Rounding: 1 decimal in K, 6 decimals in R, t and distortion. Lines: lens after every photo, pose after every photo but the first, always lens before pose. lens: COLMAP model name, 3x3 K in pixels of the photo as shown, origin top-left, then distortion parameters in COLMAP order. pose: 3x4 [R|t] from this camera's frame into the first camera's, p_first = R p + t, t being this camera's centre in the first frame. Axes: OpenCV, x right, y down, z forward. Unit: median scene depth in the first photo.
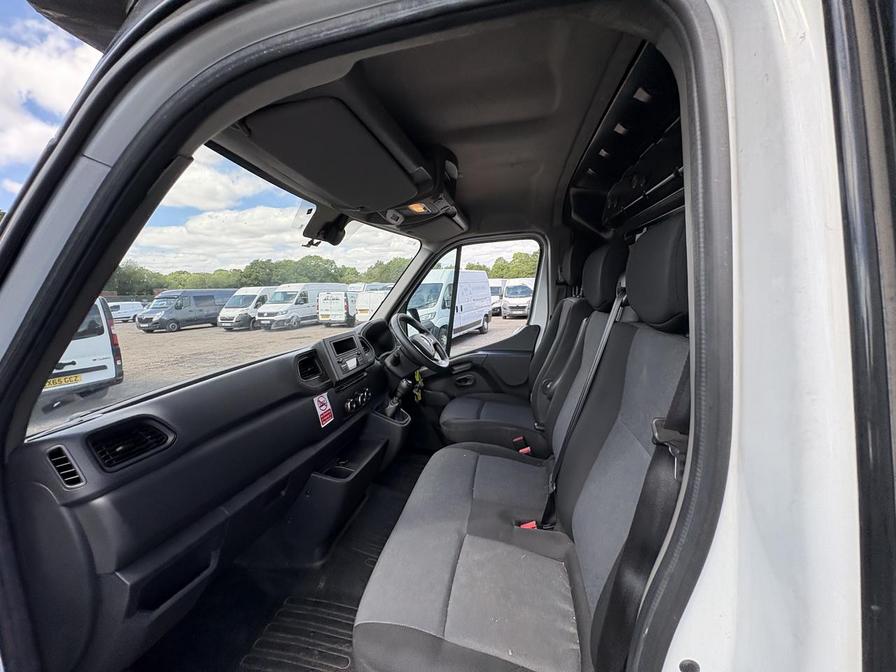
lens RADIAL K [[365.3, 0, 448.2], [0, 365.3, 337.1], [0, 0, 1]] dist [-0.000870, 0.001155]
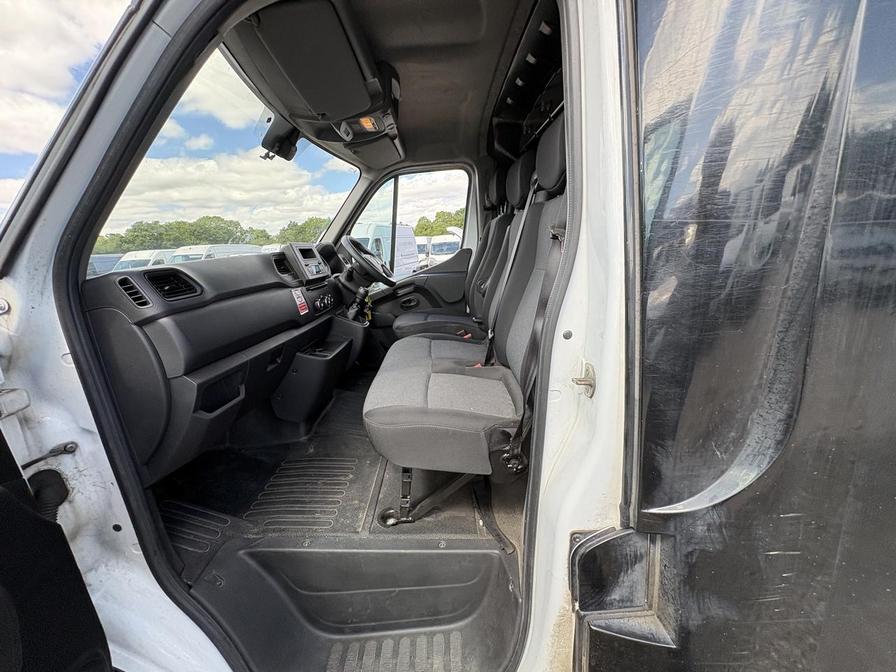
lens RADIAL K [[361.5, 0, 451.7], [0, 361.5, 339.9], [0, 0, 1]] dist [-0.000142, 0.000184]
pose [[0.977536, -0.074330, 0.197227, -0.081558], [0.051332, 0.991535, 0.119264, 0.162236], [-0.204422, -0.106461, 0.973076, -0.186063]]
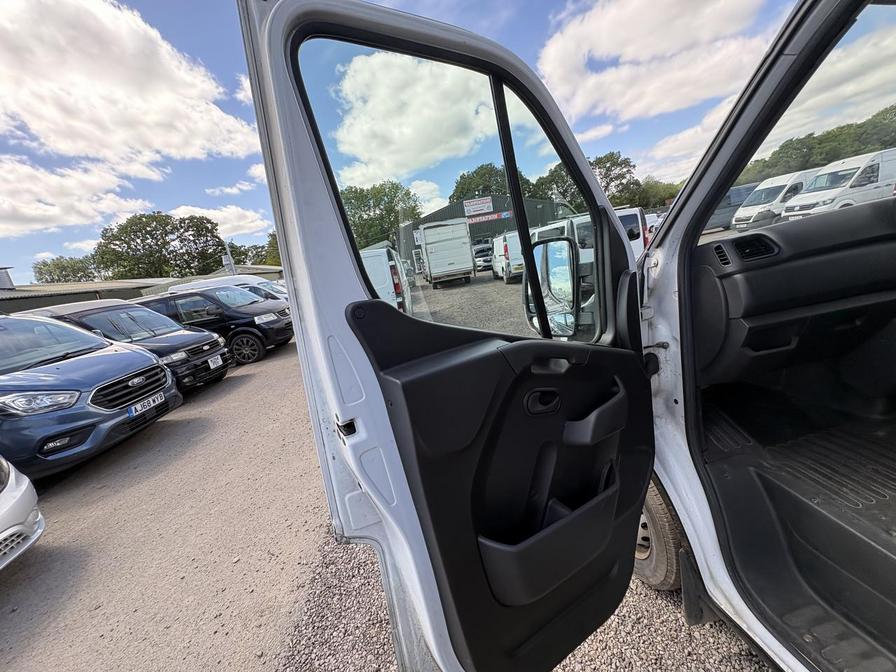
lens RADIAL K [[362.8, 0, 447.4], [0, 362.8, 338.6], [0, 0, 1]] dist [0.001741, 0.000142]
pose [[0.360756, 0.187291, -0.913662, 0.085124], [0.047046, 0.974728, 0.218385, 0.113530], [0.931473, -0.121767, 0.342828, -0.380807]]
